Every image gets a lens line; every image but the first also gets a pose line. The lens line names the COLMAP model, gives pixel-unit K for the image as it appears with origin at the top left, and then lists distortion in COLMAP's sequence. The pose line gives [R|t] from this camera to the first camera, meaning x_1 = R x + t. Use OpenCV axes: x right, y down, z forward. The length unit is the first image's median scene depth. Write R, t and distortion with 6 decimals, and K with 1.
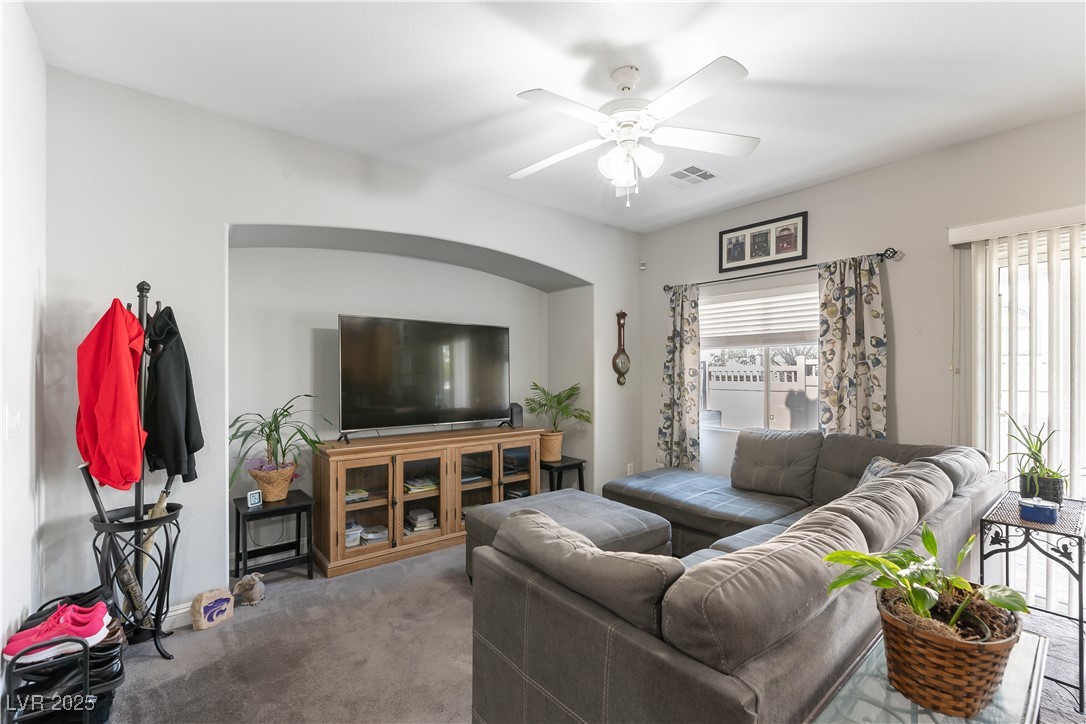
lens RADIAL K [[485.3, 0, 554.6], [0, 485.3, 365.8], [0, 0, 1]] dist [-0.003370, -0.000270]
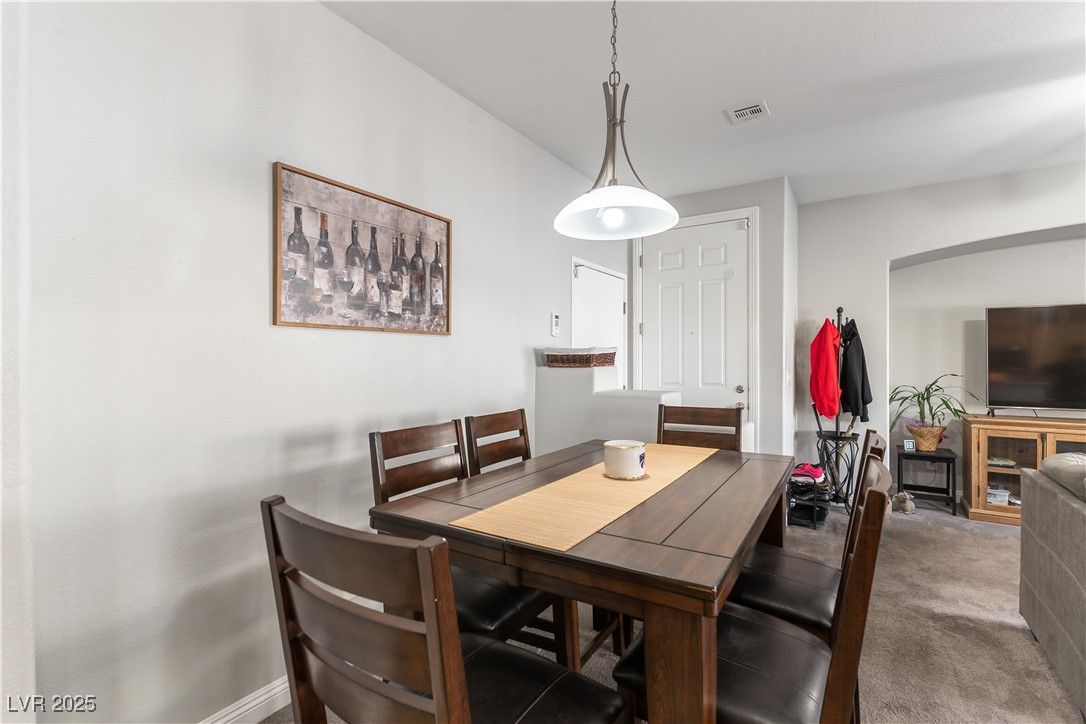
lens RADIAL K [[485.3, 0, 554.6], [0, 485.3, 365.8], [0, 0, 1]] dist [-0.003370, -0.000270]
pose [[0.315808, 0.013413, -0.948728, 0.521160], [0.011121, 0.999779, 0.017836, 0.002285], [0.948758, -0.016184, 0.315589, -0.571351]]
